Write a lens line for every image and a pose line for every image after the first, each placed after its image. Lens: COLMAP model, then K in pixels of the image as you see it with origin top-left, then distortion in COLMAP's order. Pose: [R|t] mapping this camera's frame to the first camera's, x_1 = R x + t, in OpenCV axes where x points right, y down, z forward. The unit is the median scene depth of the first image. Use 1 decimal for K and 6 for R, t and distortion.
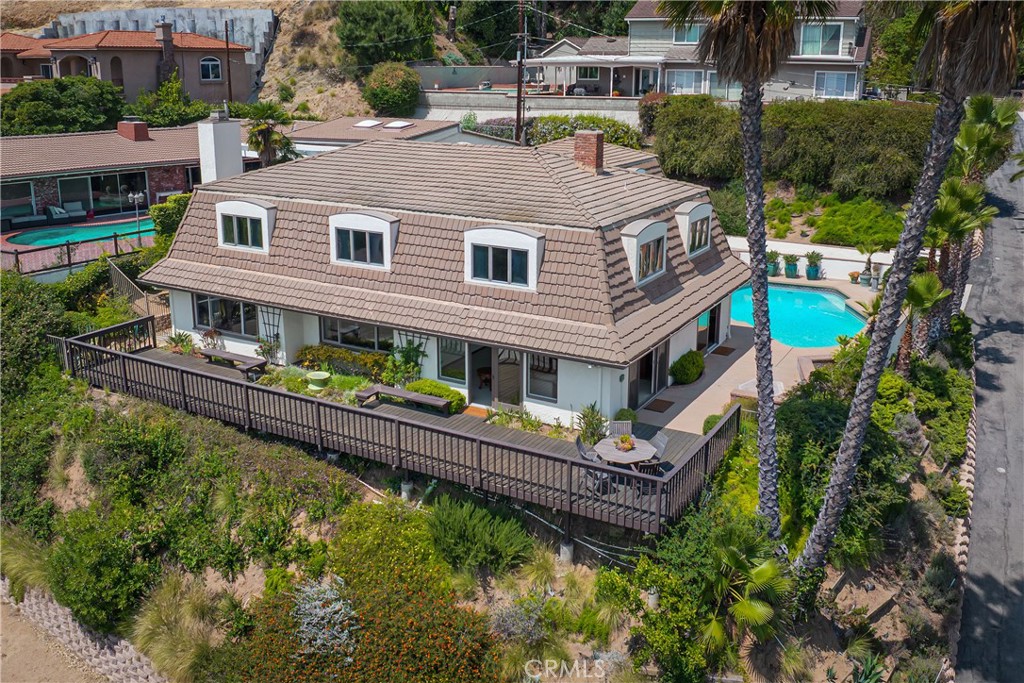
lens RADIAL K [[891.6, 0, 524.9], [0, 891.6, 302.7], [0, 0, 1]] dist [-0.053122, -0.001920]
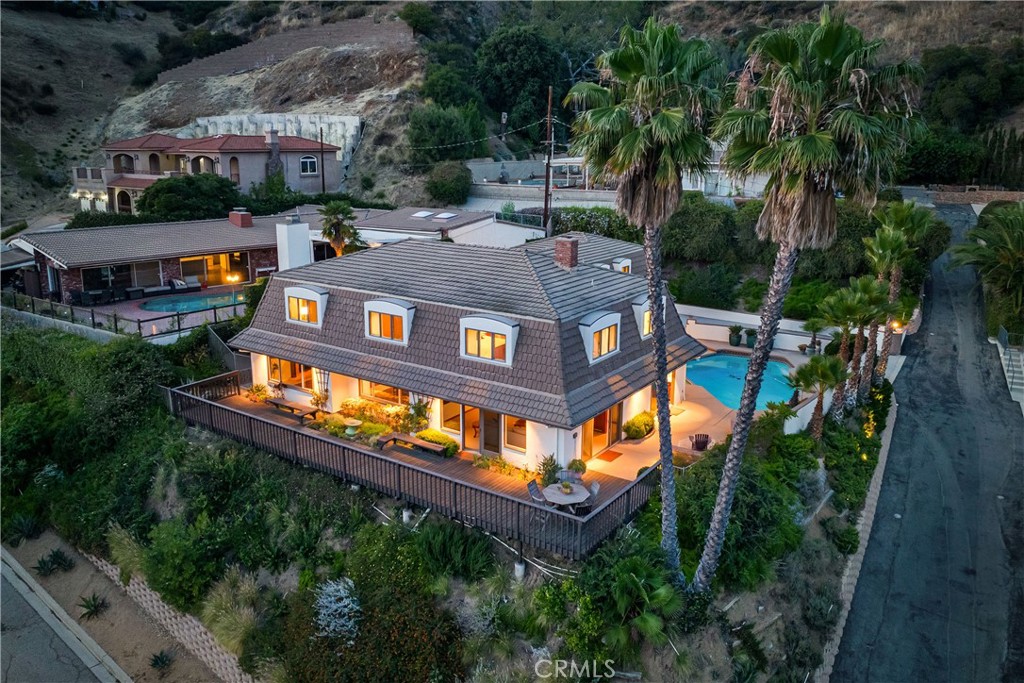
lens RADIAL K [[738.4, 0, 512.0], [0, 738.4, 341.5], [0, 0, 1]] dist [-0.052835, -0.000485]
pose [[0.996132, 0.021926, -0.085085, 0.091369], [-0.022534, 0.999727, -0.006184, -0.037134], [0.084927, 0.008077, 0.996354, -0.064317]]
